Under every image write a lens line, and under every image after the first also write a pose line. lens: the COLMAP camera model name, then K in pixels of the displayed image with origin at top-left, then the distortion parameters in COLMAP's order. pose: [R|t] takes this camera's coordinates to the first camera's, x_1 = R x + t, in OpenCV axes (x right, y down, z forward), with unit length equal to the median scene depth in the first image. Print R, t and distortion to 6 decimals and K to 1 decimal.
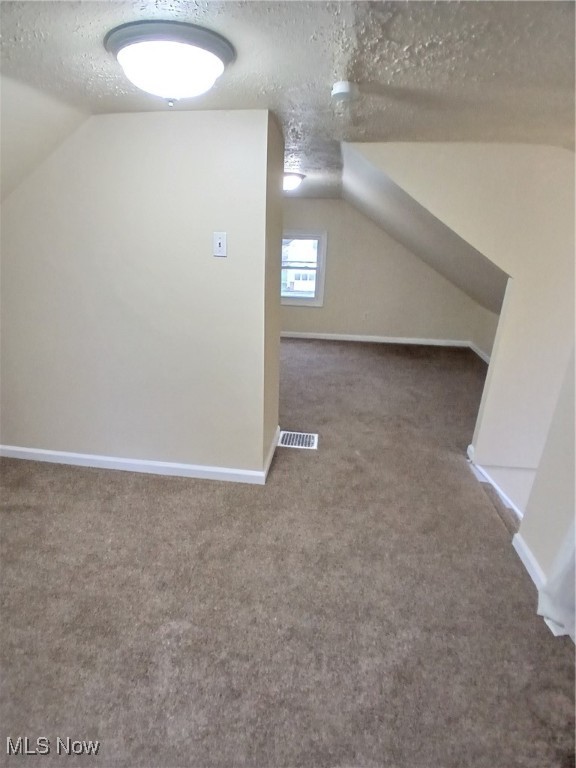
lens RADIAL K [[380.8, 0, 288.0], [0, 380.8, 384.0], [0, 0, 1]] dist [0.000026, -0.000066]
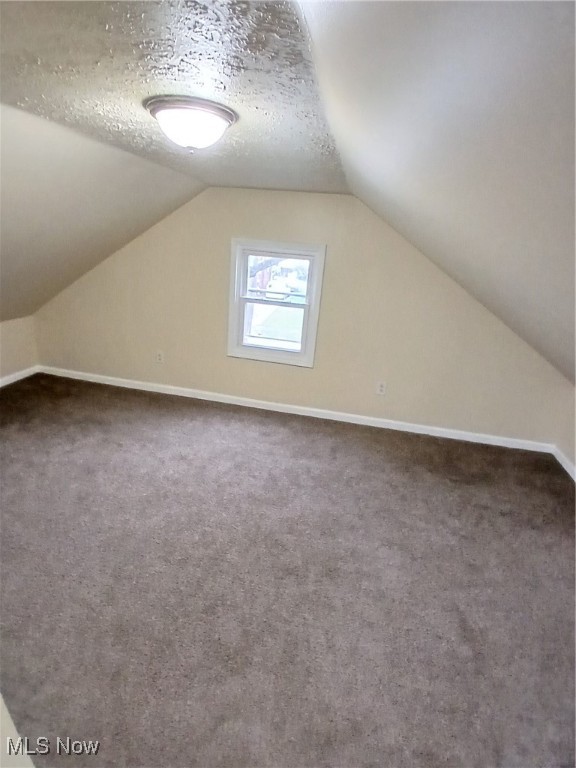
lens RADIAL K [[385.4, 0, 288.0], [0, 385.4, 384.0], [0, 0, 1]] dist [-0.042272, -0.000035]
pose [[0.995978, 0.073517, -0.051214, 0.097032], [-0.074609, 0.997017, -0.019757, -0.180624], [0.049609, 0.023499, 0.998492, 0.426468]]
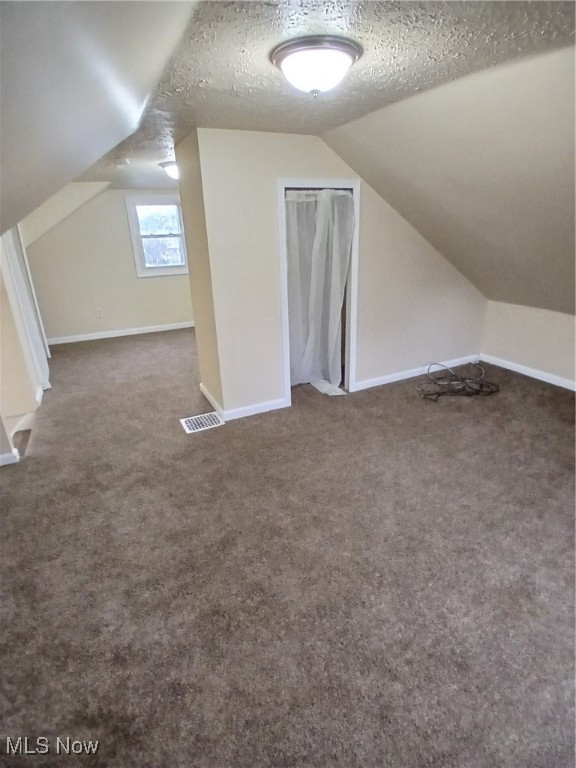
lens RADIAL K [[380.8, 0, 288.0], [0, 380.8, 384.0], [0, 0, 1]] dist [0.000026, -0.000066]
pose [[-0.829654, 0.205800, -0.518961, 0.201723], [-0.187219, 0.773184, 0.605918, -0.347715], [0.525950, 0.599861, -0.602945, 0.979149]]
